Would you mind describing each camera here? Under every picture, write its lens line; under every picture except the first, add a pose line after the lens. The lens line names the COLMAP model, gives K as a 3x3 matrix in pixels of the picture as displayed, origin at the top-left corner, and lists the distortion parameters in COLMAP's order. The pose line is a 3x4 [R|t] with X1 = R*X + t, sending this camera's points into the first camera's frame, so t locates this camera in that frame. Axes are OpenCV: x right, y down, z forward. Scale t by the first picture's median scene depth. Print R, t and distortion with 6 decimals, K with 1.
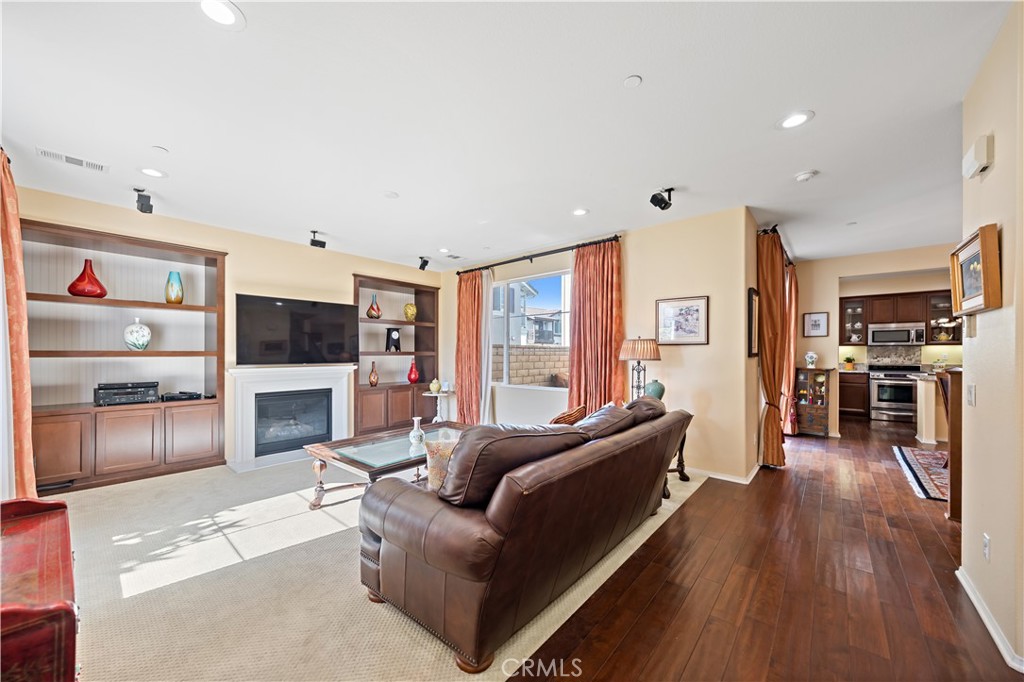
lens RADIAL K [[369.5, 0, 506.5], [0, 369.5, 353.0], [0, 0, 1]] dist [-0.001214, -0.000120]
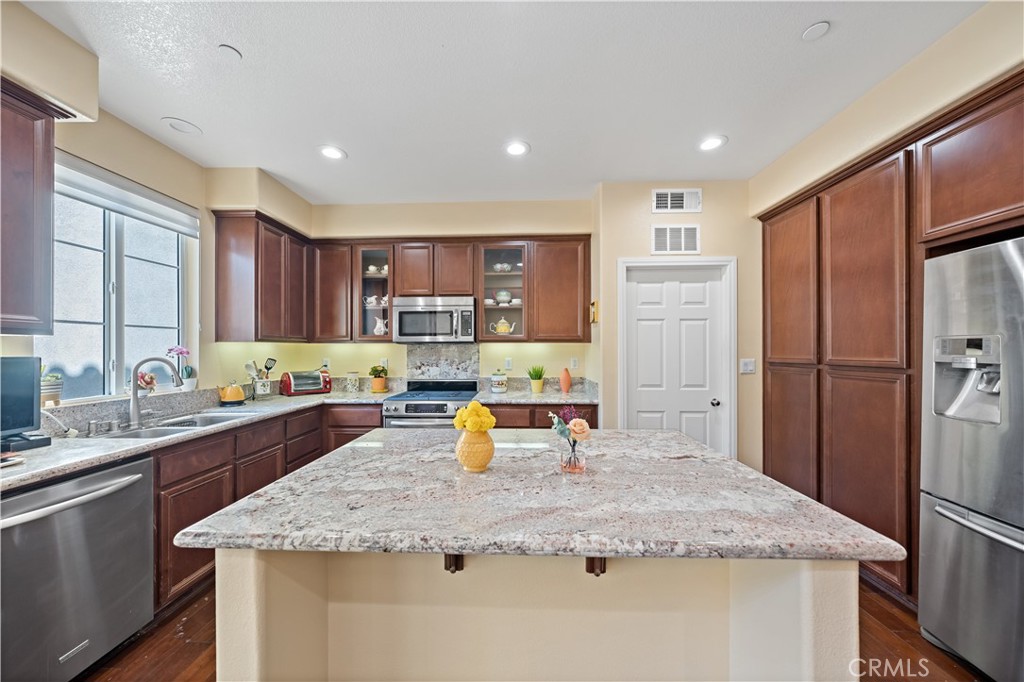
lens RADIAL K [[351.1, 0, 507.7], [0, 351.1, 348.8], [0, 0, 1]] dist [-0.001514, 0.000000]
pose [[0.778059, -0.000829, 0.628191, 1.038801], [0.003941, 0.999986, -0.003561, -0.012552], [-0.628179, 0.005247, 0.778051, 0.716964]]
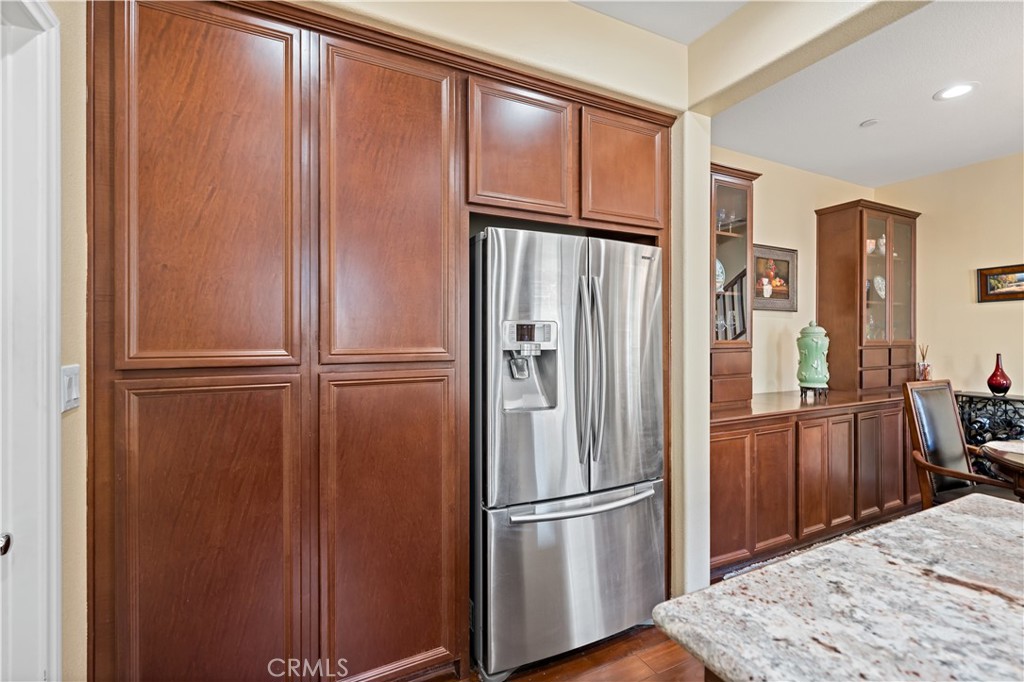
lens RADIAL K [[452.4, 0, 508.6], [0, 452.4, 337.8], [0, 0, 1]] dist [0.001452, 0.000182]
pose [[-0.924425, -0.001609, 0.381361, 1.354793], [-0.000306, 0.999994, 0.003479, -0.011198], [-0.381364, 0.003099, -0.924420, 1.001669]]
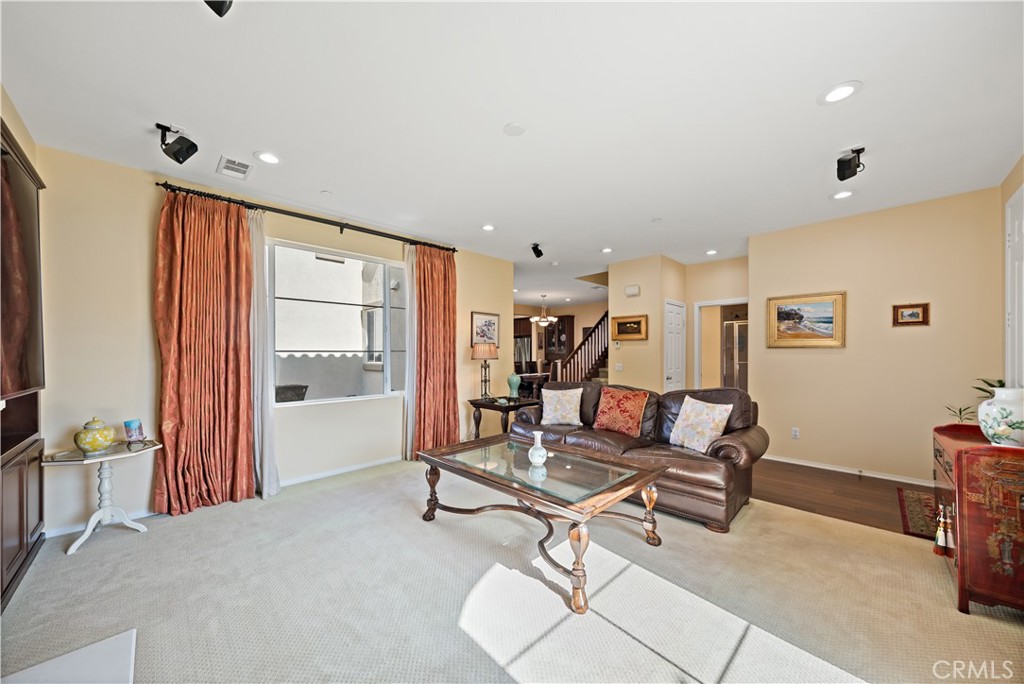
lens RADIAL K [[369.5, 0, 506.5], [0, 369.5, 354.0], [0, 0, 1]] dist [-0.001214, -0.000120]
pose [[0.087759, -0.000546, 0.996142, -0.601782], [0.001382, 0.999999, 0.000426, 0.000330], [-0.996141, 0.001340, 0.087760, 0.558754]]
